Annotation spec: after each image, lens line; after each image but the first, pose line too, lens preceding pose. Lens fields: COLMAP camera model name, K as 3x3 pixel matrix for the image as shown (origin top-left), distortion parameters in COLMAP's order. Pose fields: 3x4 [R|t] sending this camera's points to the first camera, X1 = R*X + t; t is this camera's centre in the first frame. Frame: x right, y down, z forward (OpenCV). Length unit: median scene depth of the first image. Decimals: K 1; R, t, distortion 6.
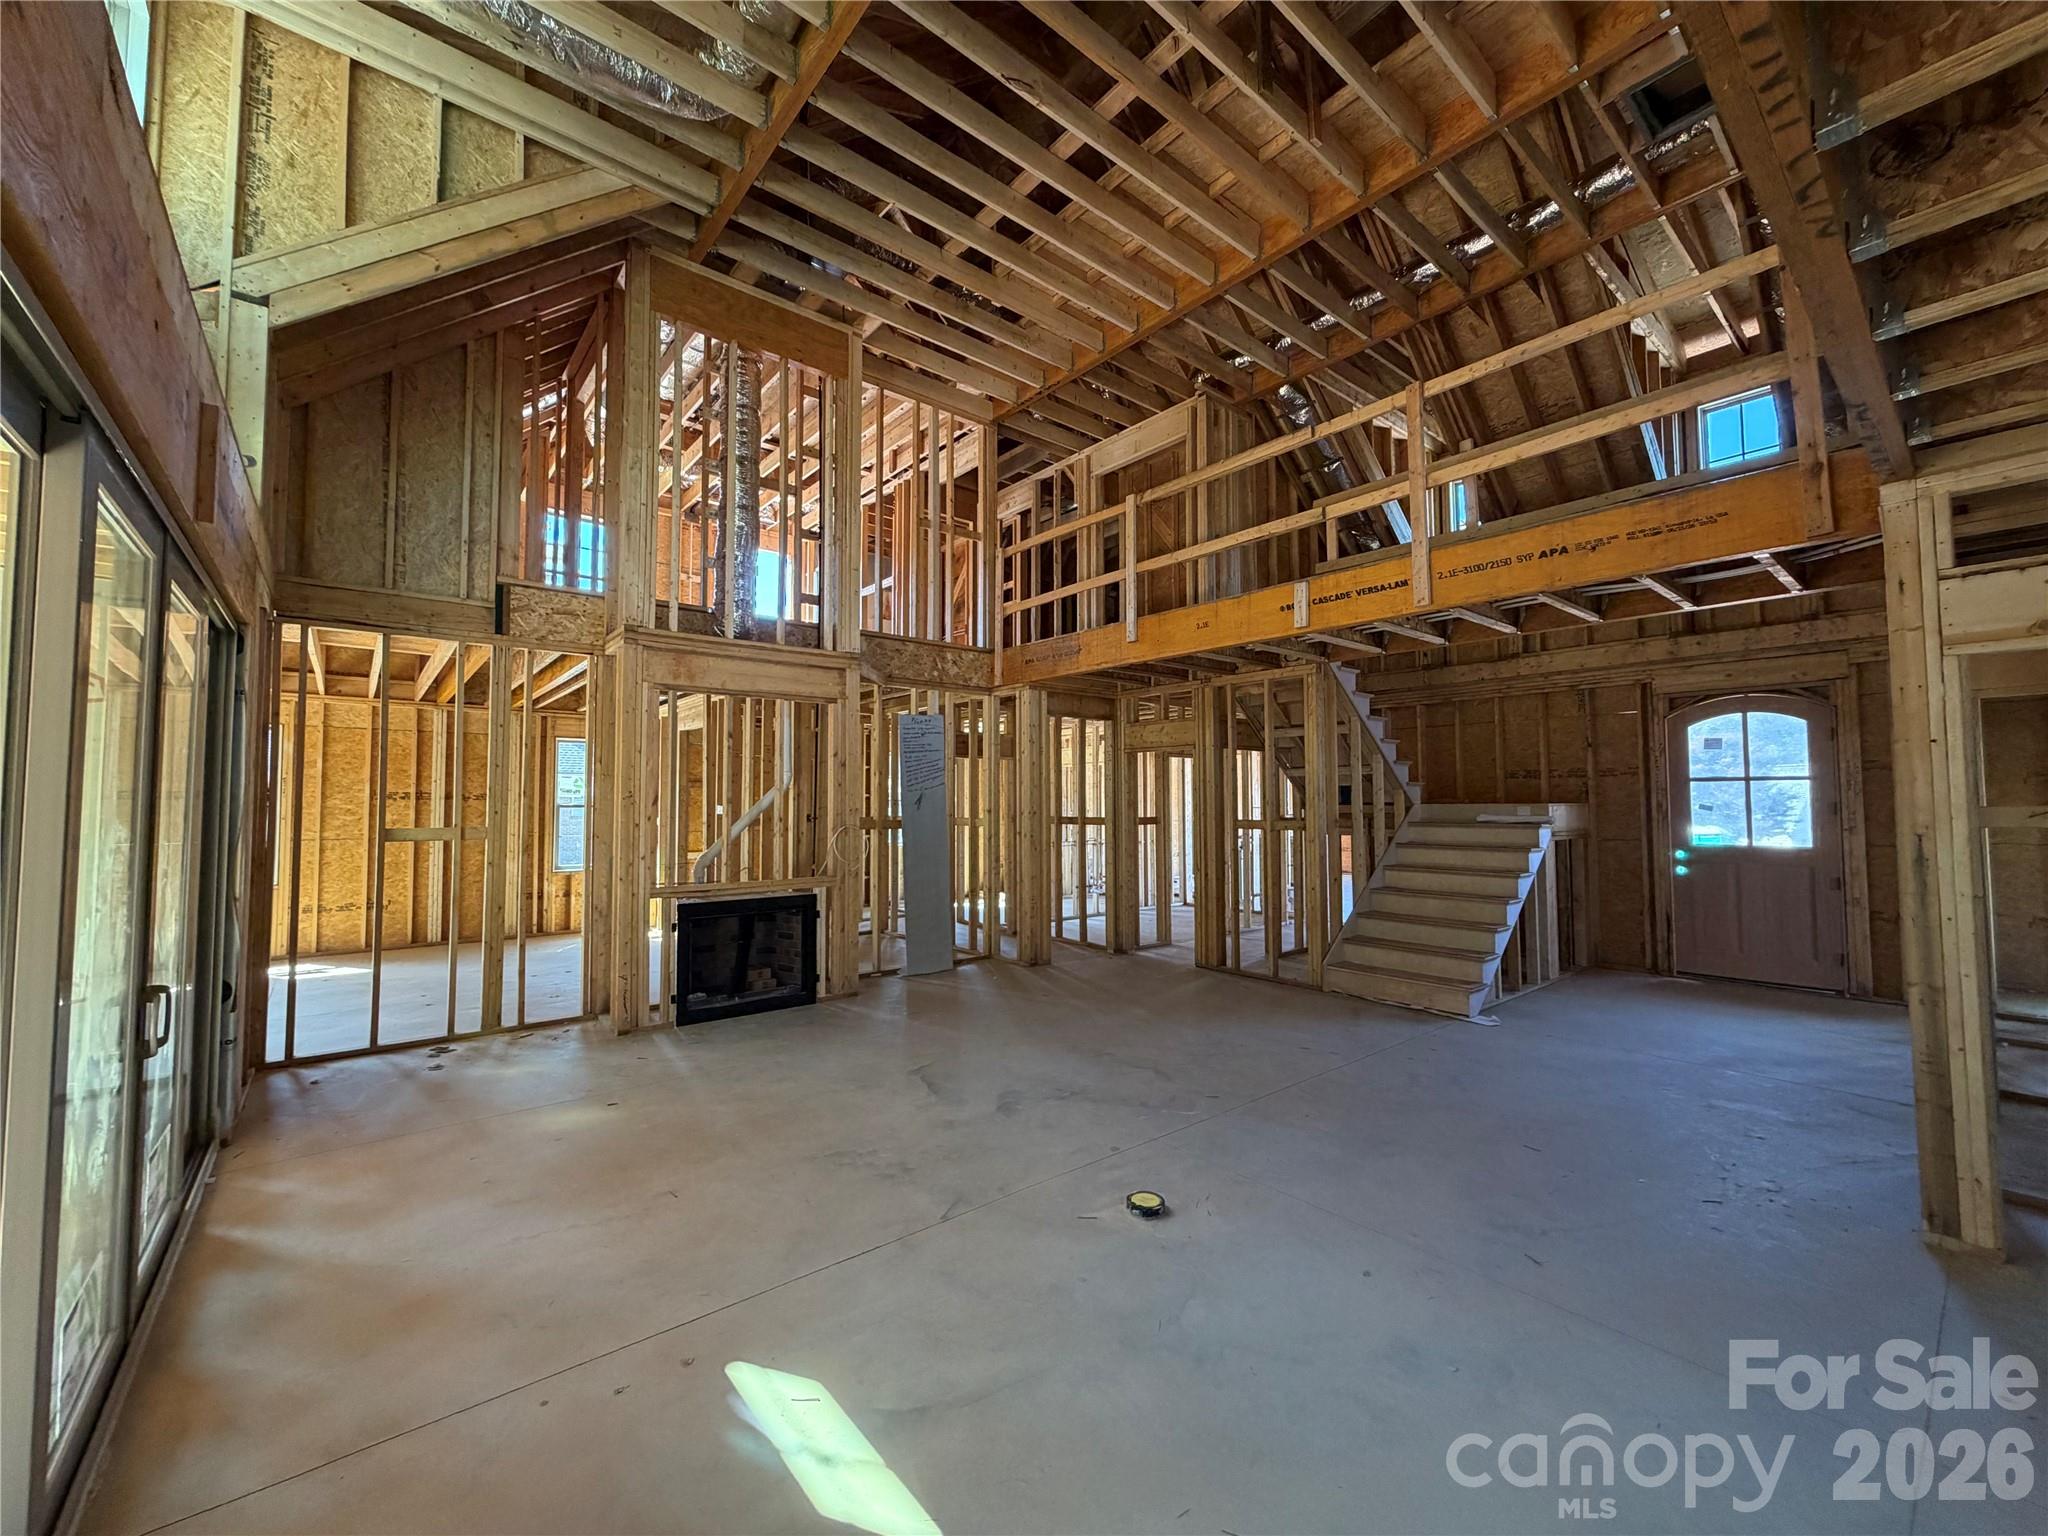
lens RADIAL K [[818.1, 0, 1022.0], [0, 818.1, 764.7], [0, 0, 1]] dist [-0.002126, -0.000152]
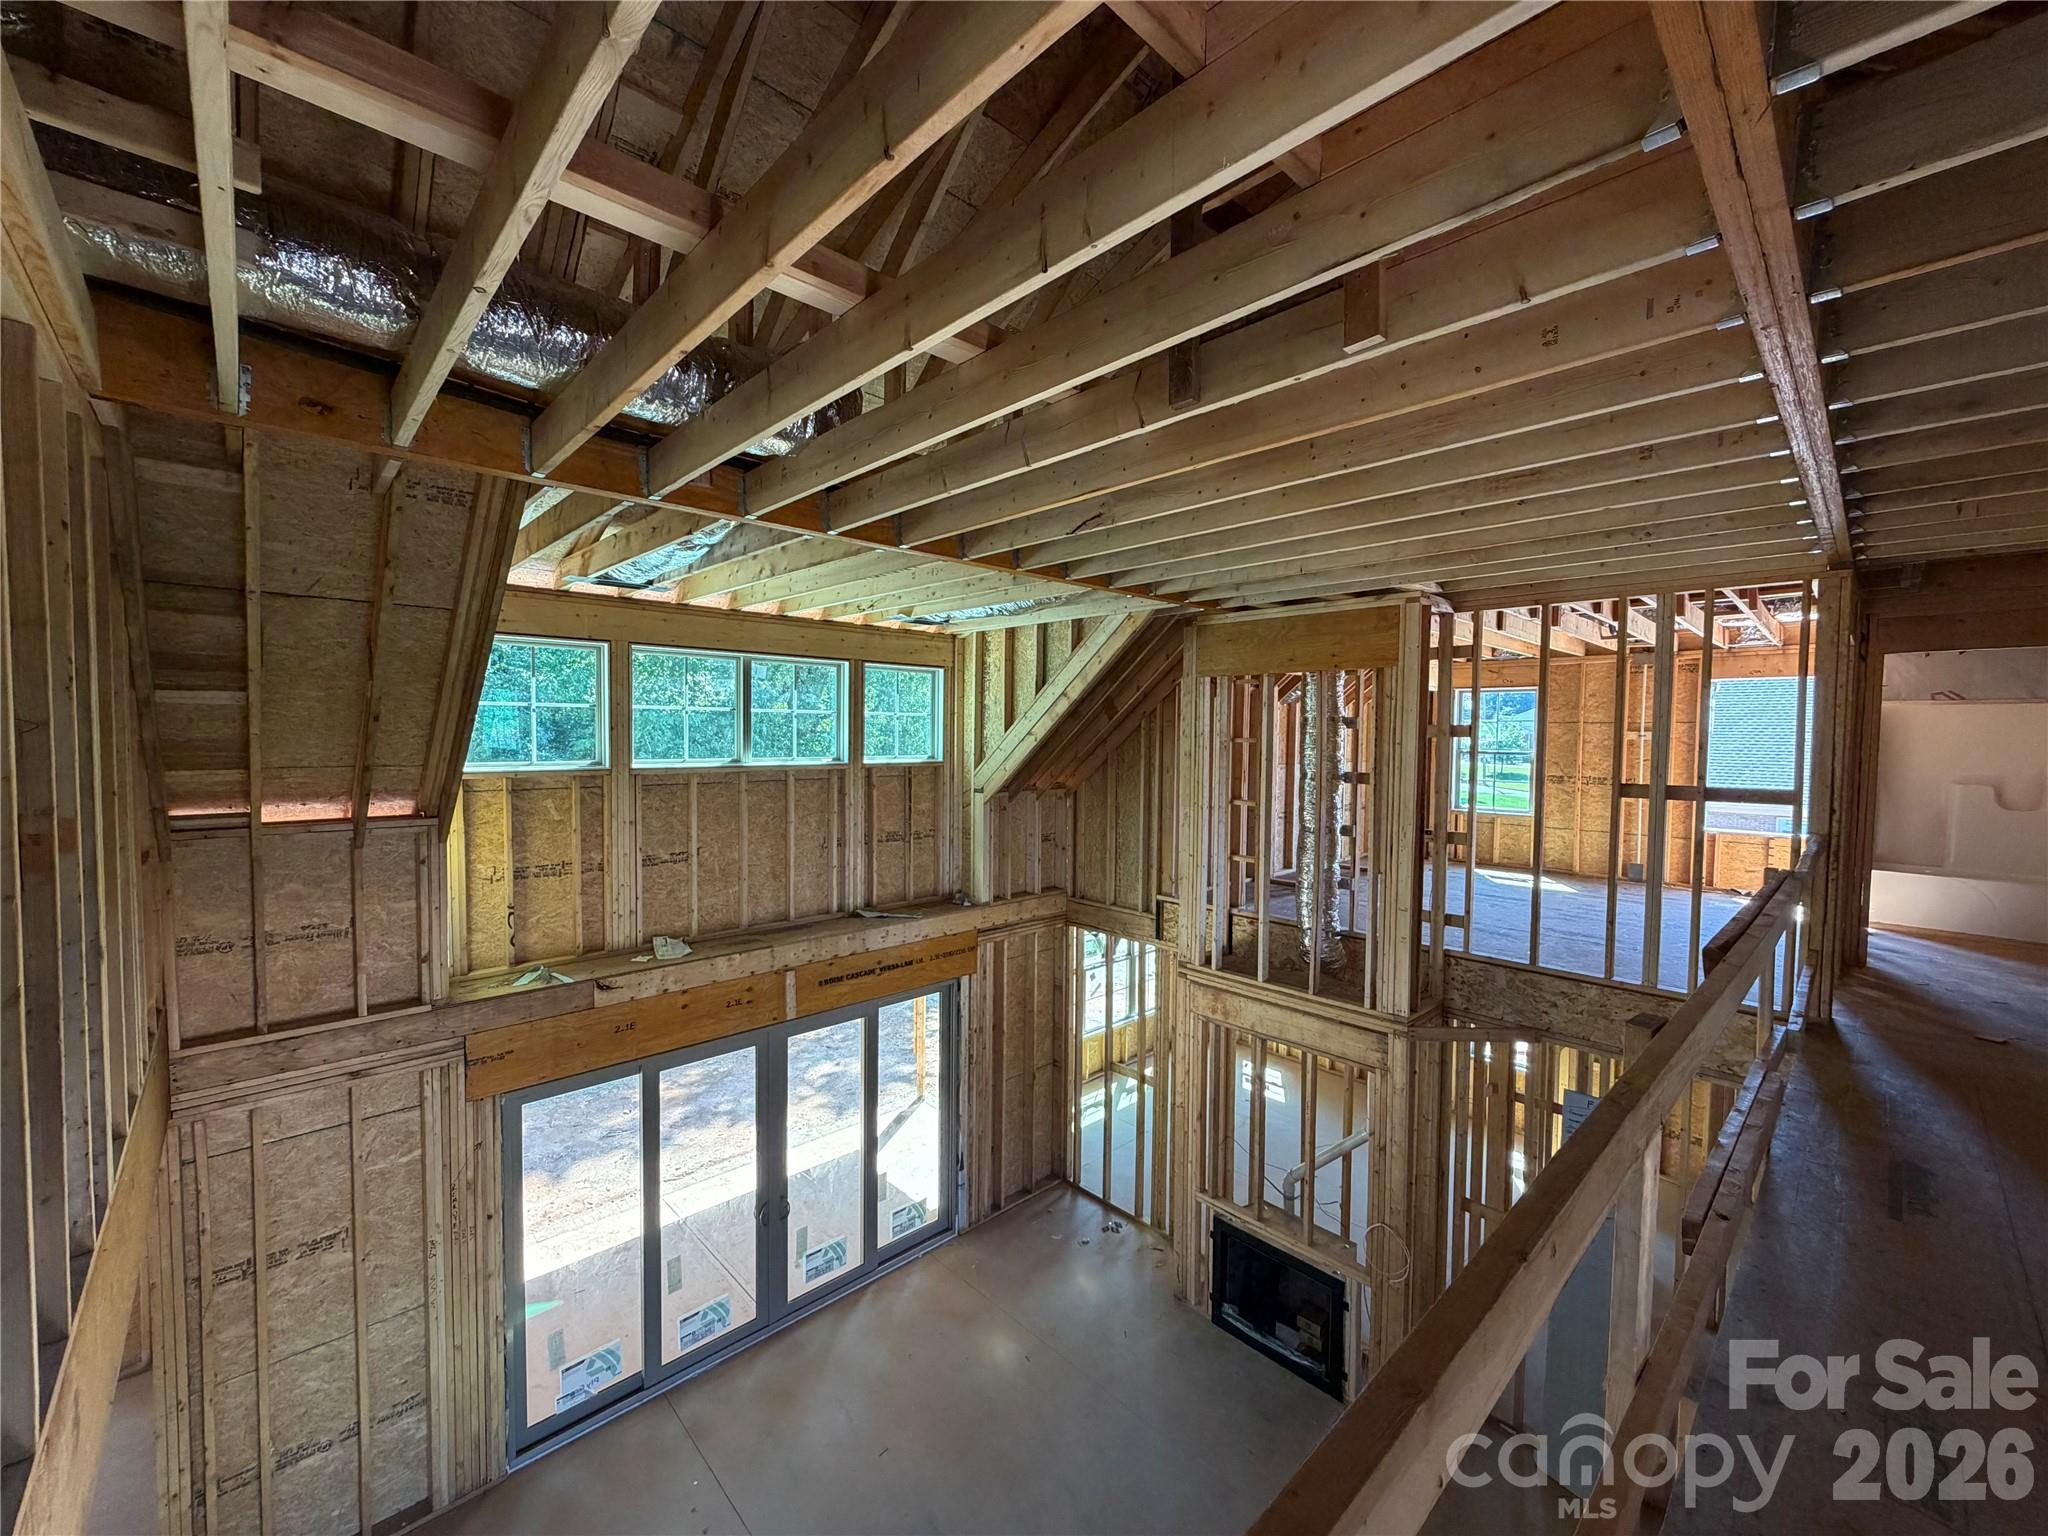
lens RADIAL K [[818.1, 0, 1022.0], [0, 818.1, 764.7], [0, 0, 1]] dist [-0.002126, -0.000152]
pose [[0.061627, 0.042702, -0.997185, 0.644938], [0.037208, 0.998292, 0.045049, -0.501515], [0.997405, -0.039879, 0.059933, 0.698432]]
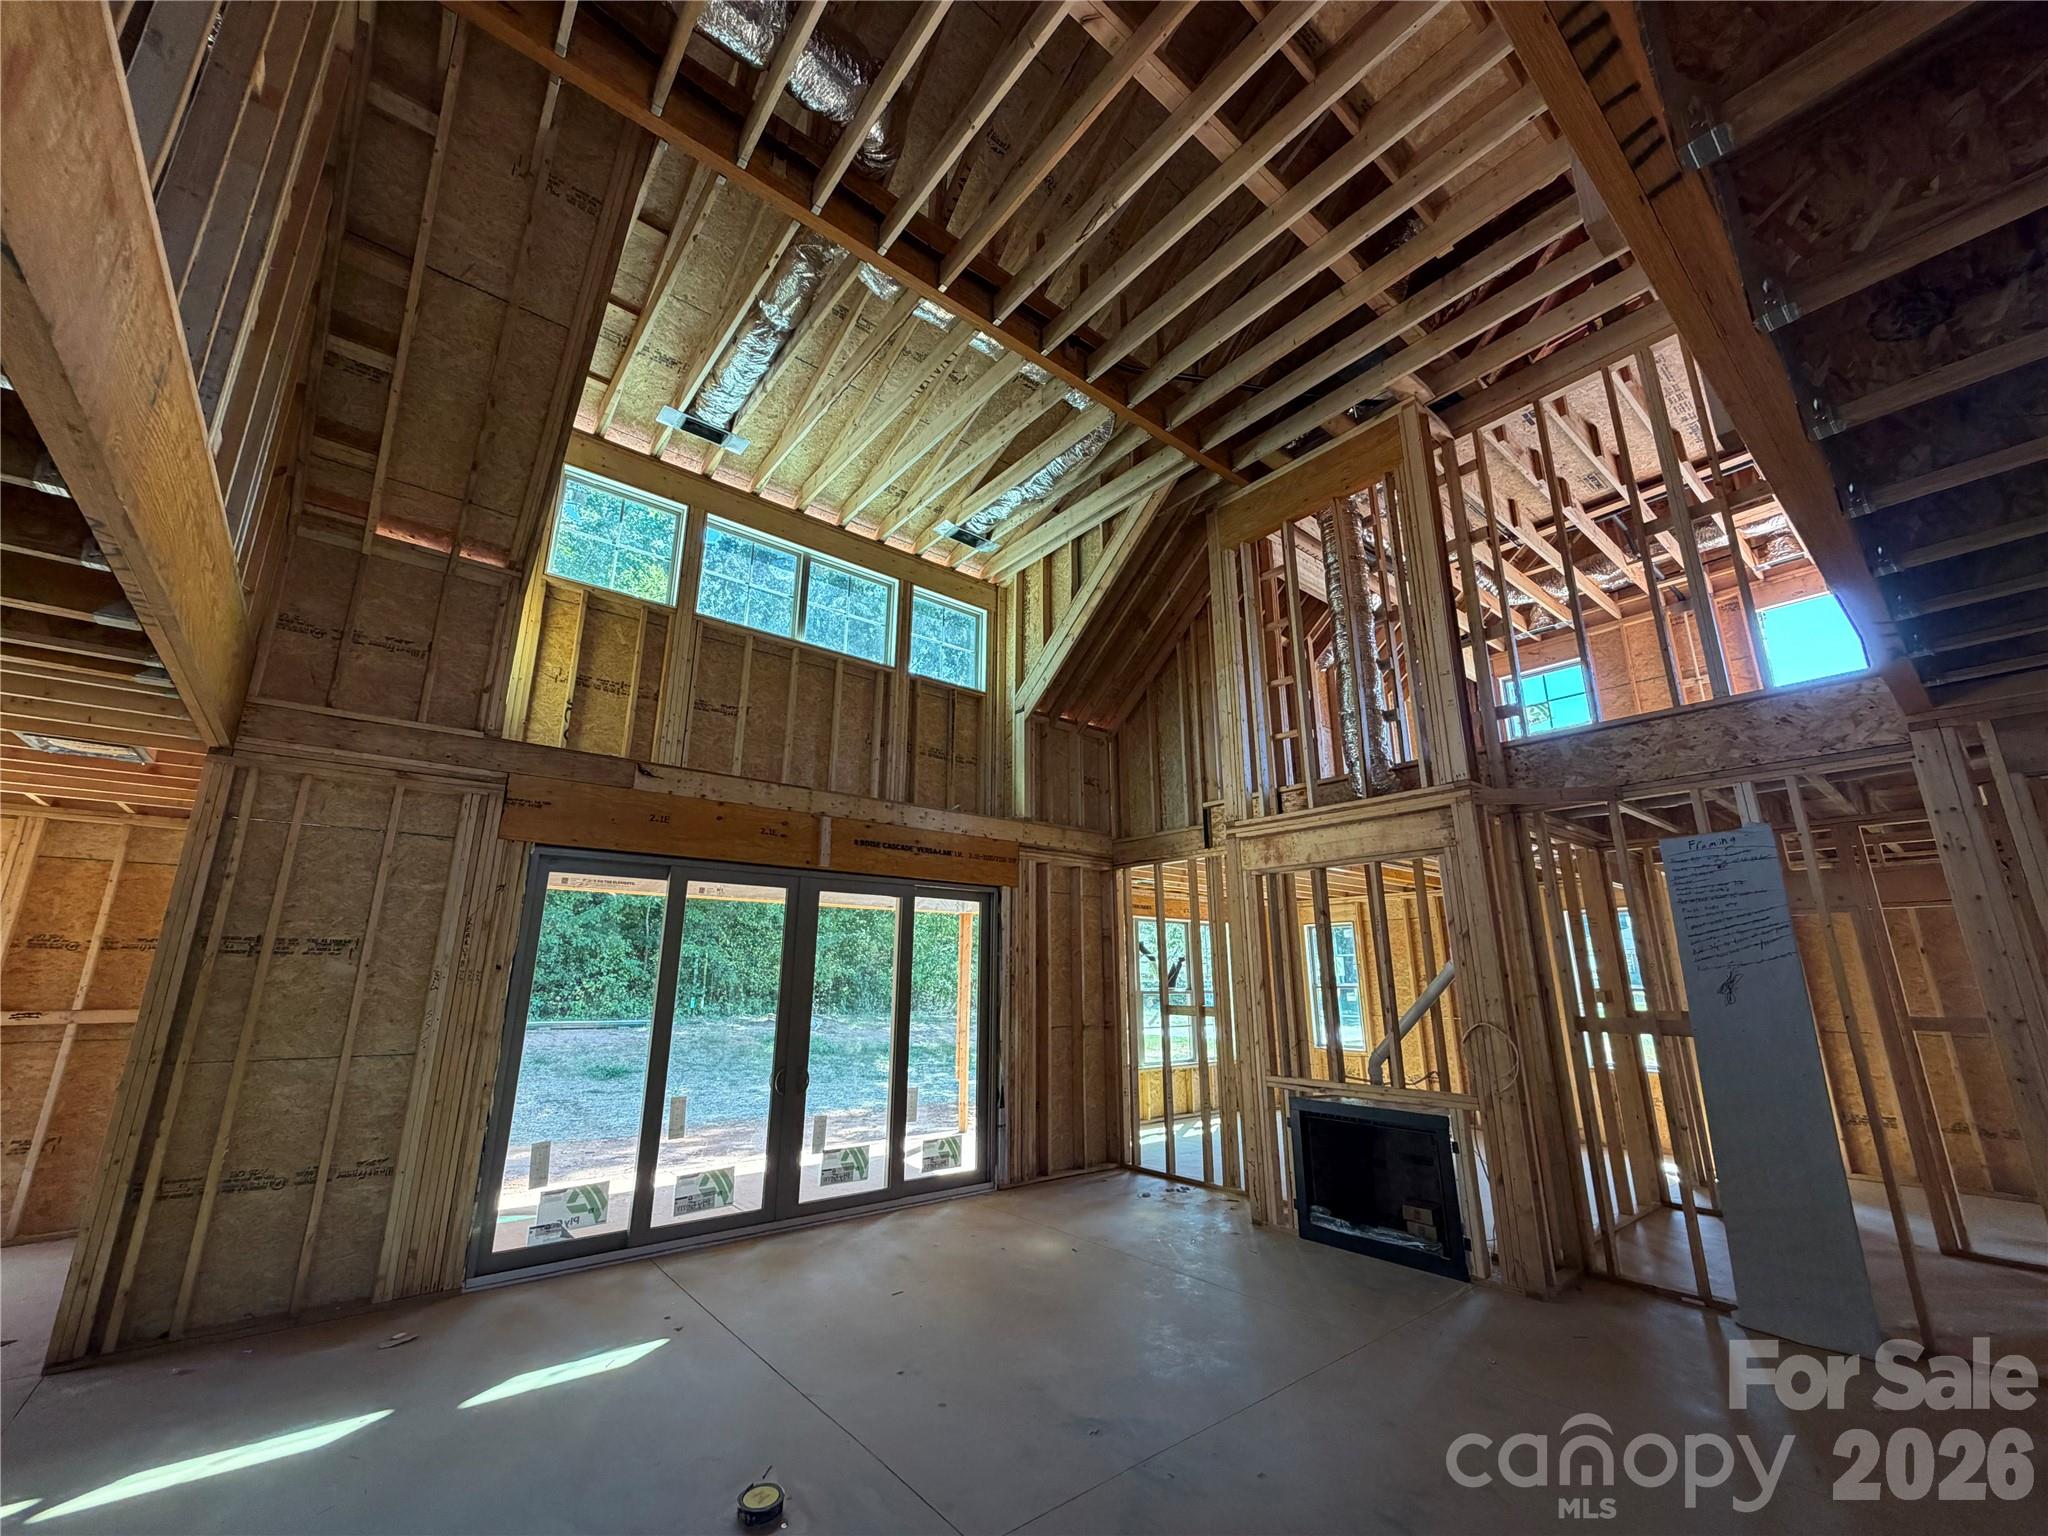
lens RADIAL K [[820.5, 0, 1021.4], [0, 820.5, 764.4], [0, 0, 1]] dist [-0.000414, -0.000021]
pose [[-0.009760, -0.254241, -0.967092, 0.613799], [0.044839, 0.966054, -0.254421, 0.024317], [0.998947, -0.045846, 0.001971, 0.702287]]
